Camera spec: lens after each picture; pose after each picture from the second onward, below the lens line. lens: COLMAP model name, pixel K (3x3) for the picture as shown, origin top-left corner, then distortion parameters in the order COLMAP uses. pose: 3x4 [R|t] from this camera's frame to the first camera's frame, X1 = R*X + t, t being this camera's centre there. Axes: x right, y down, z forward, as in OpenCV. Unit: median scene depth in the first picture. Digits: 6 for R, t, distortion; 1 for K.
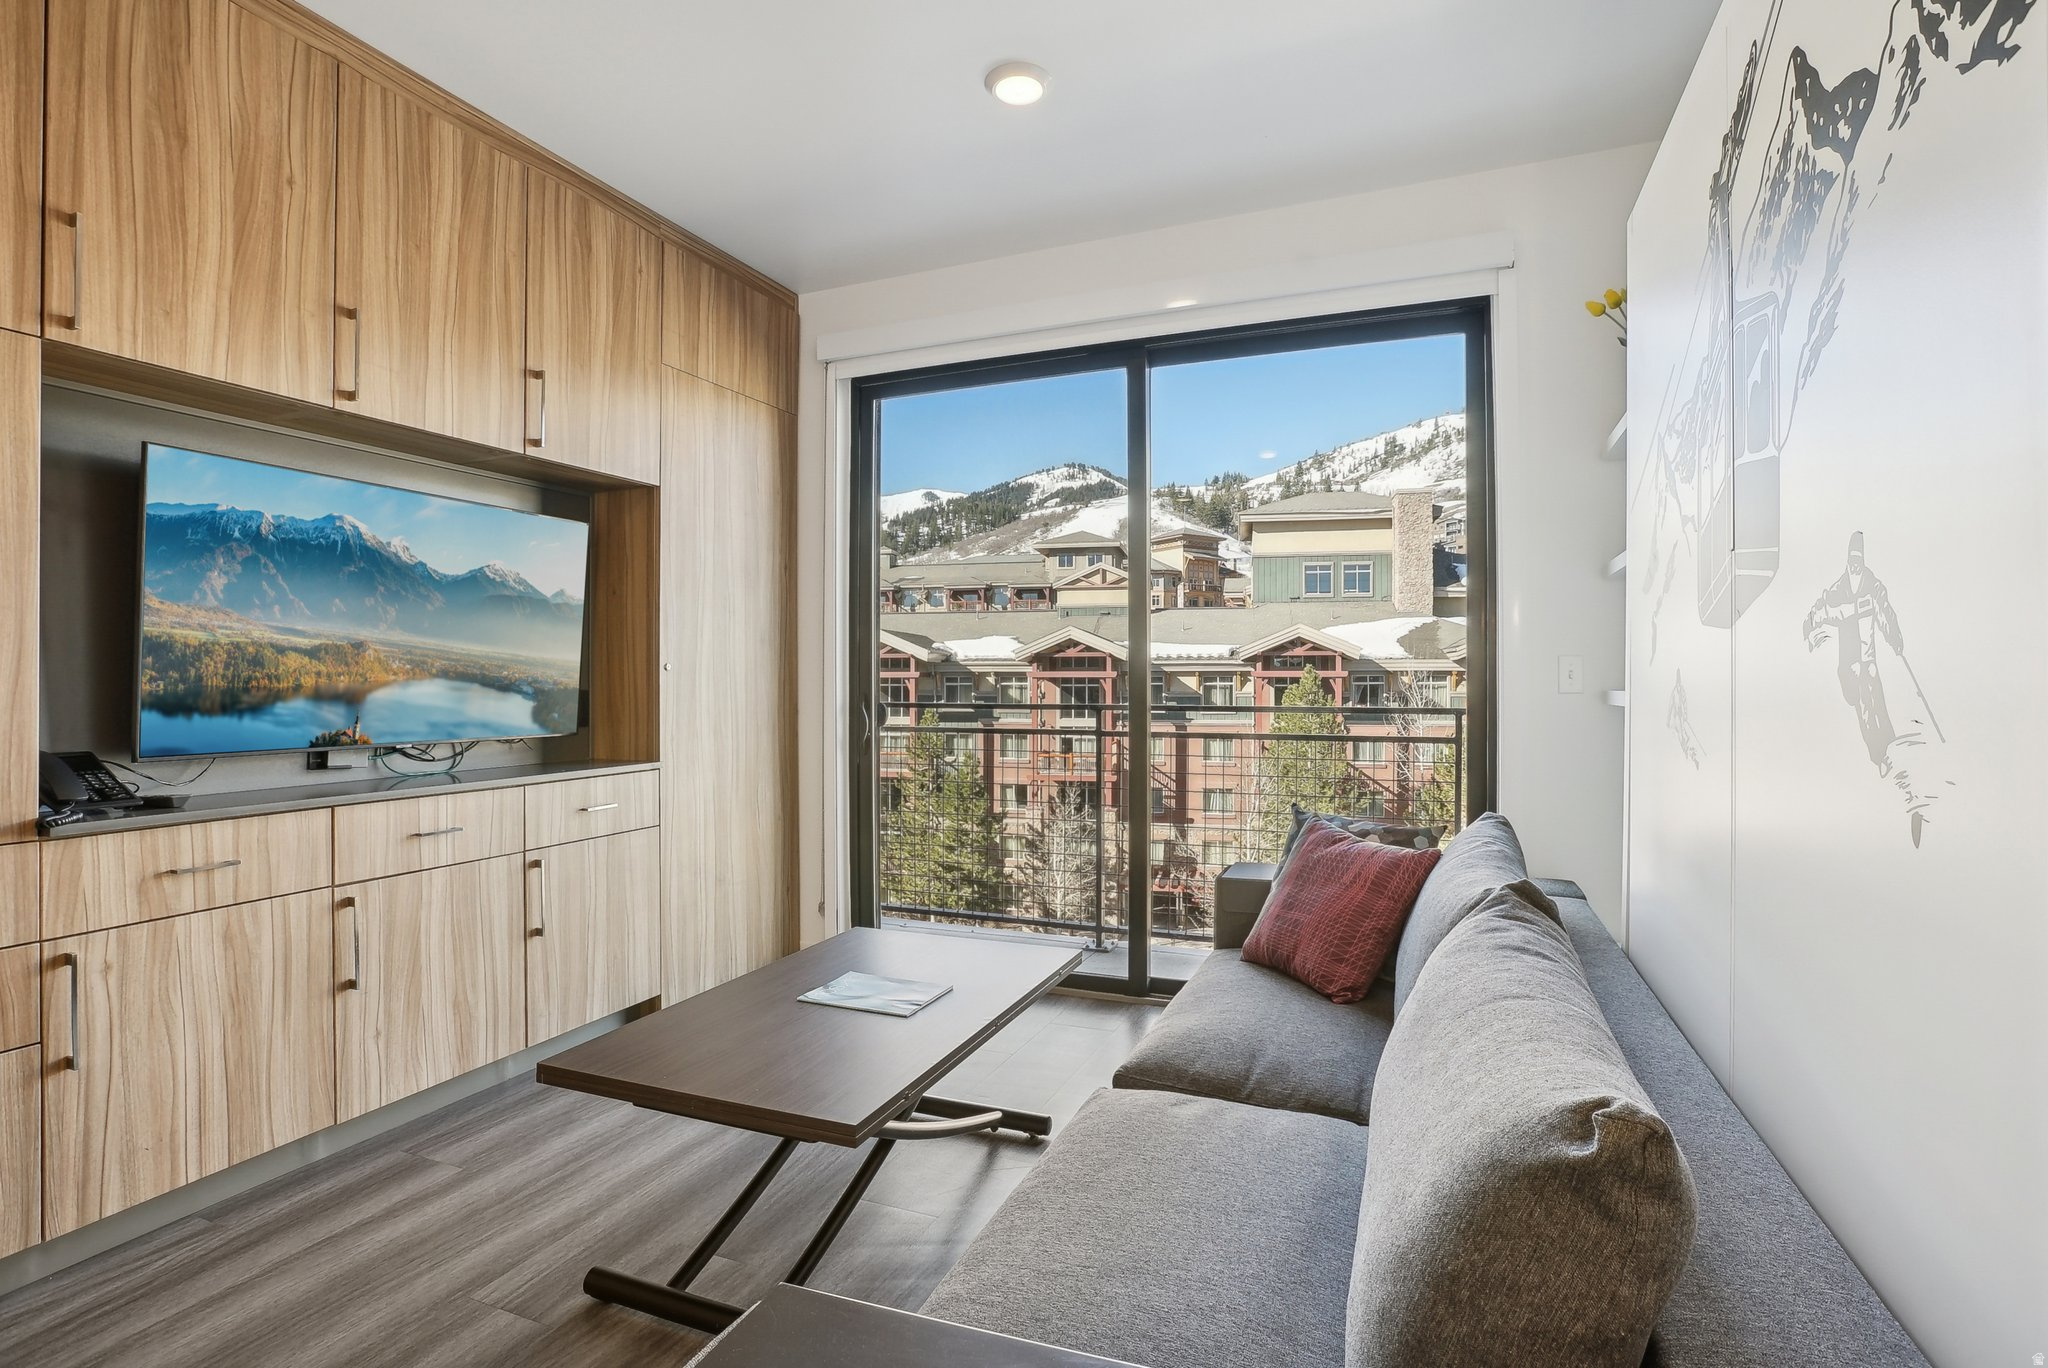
lens RADIAL K [[978.1, 0, 1024.0], [0, 978.1, 684.0], [0, 0, 1]] dist [-0.014395, 0.000419]
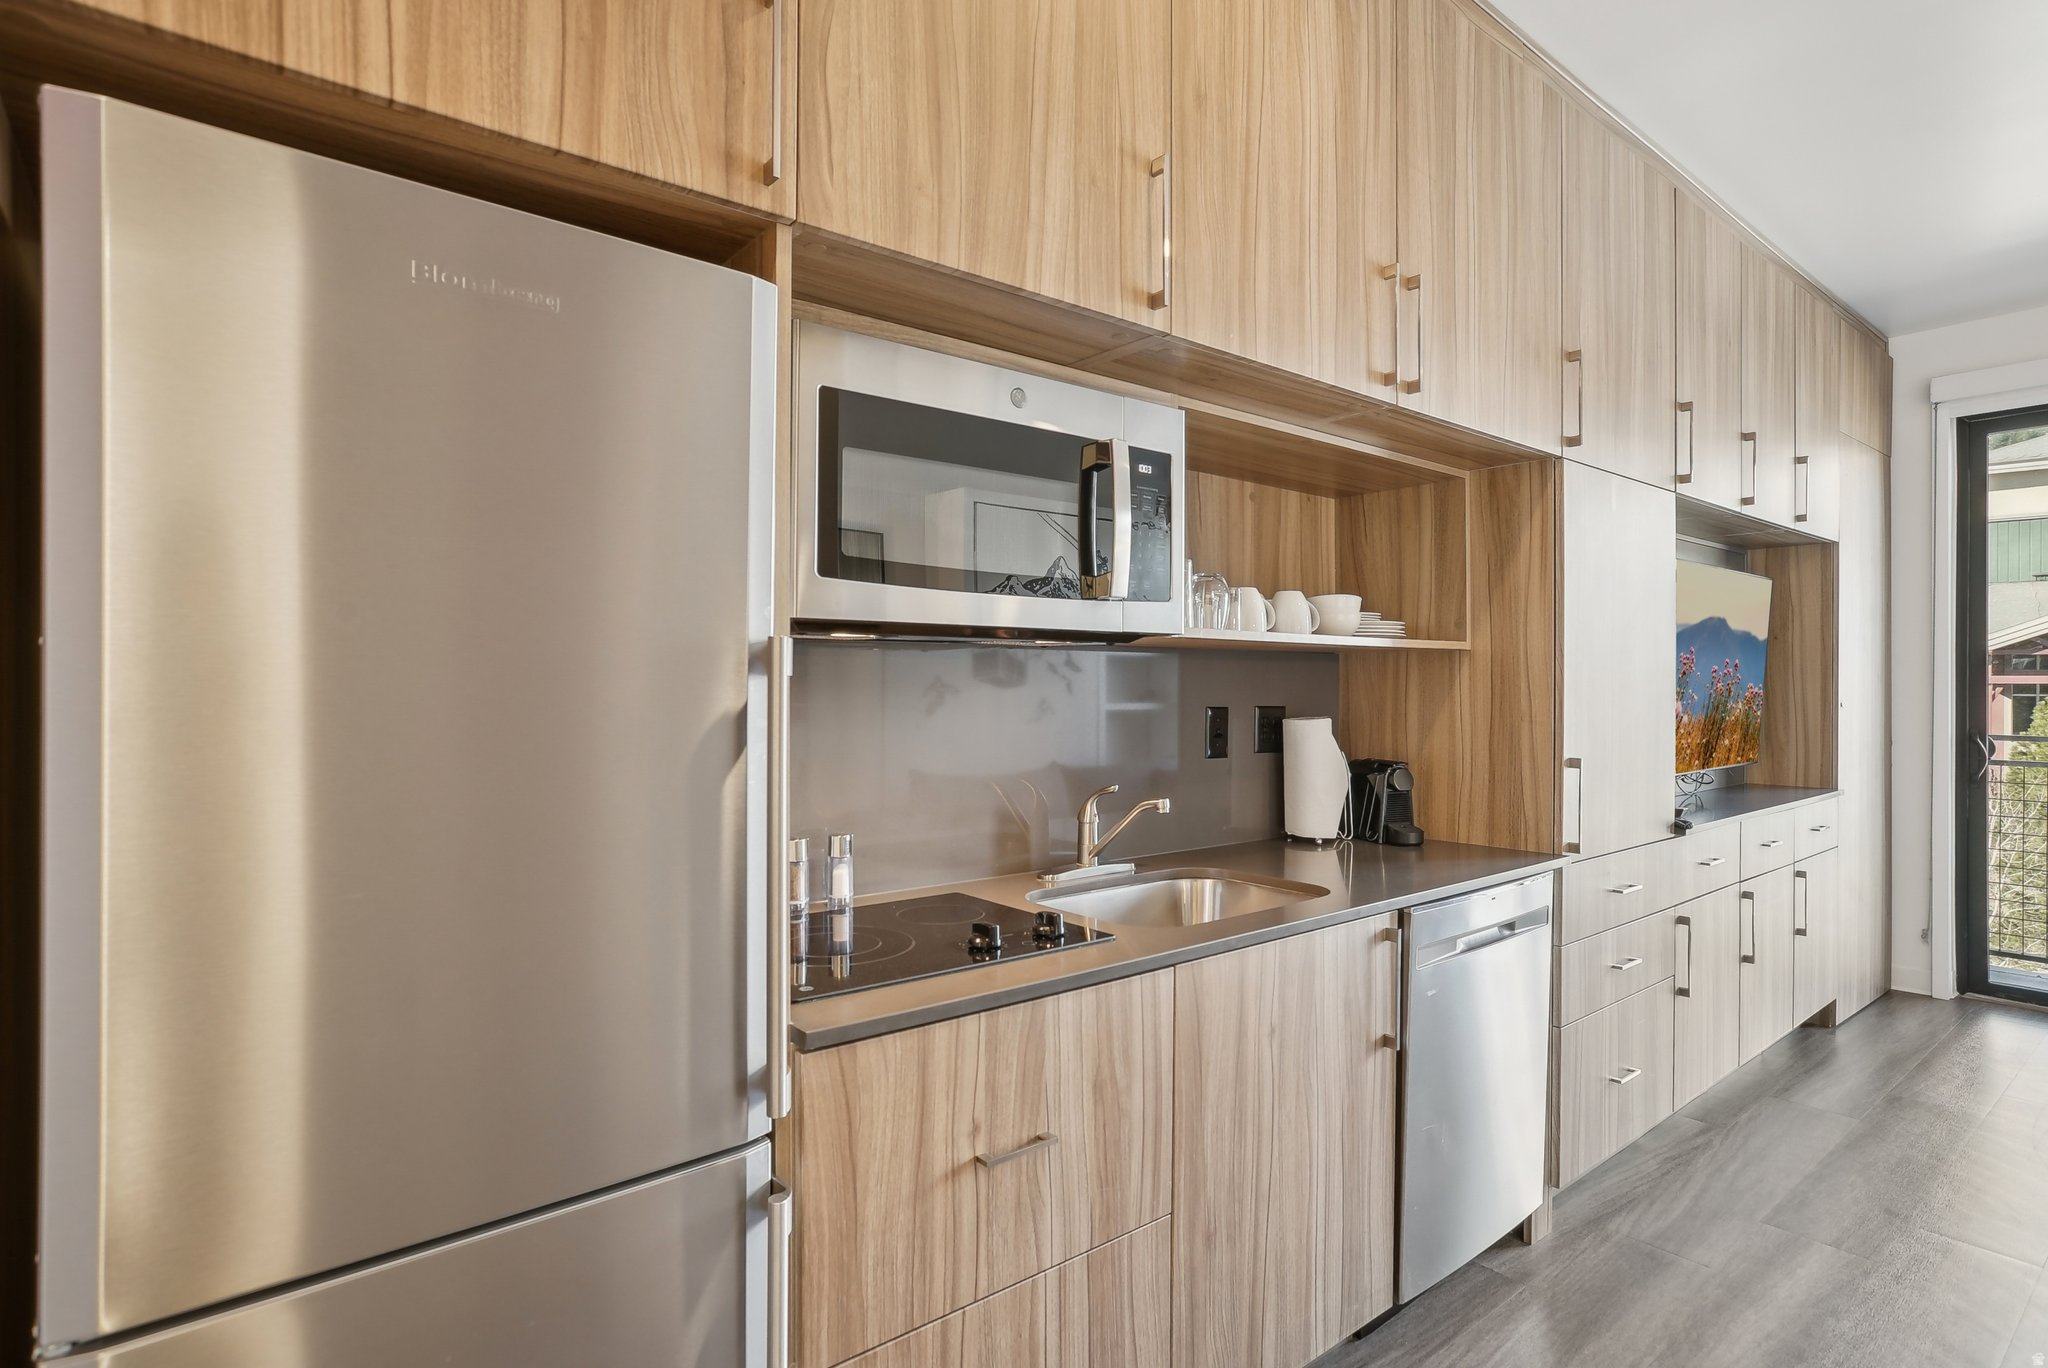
lens RADIAL K [[1085.4, 0, 1024.0], [0, 1085.4, 684.0], [0, 0, 1]] dist [-0.045191, -0.000133]
pose [[0.885926, -0.005099, -0.463800, -0.540412], [0.001454, 0.999965, -0.008216, -0.027123], [0.463825, 0.006605, 0.885902, -0.419444]]
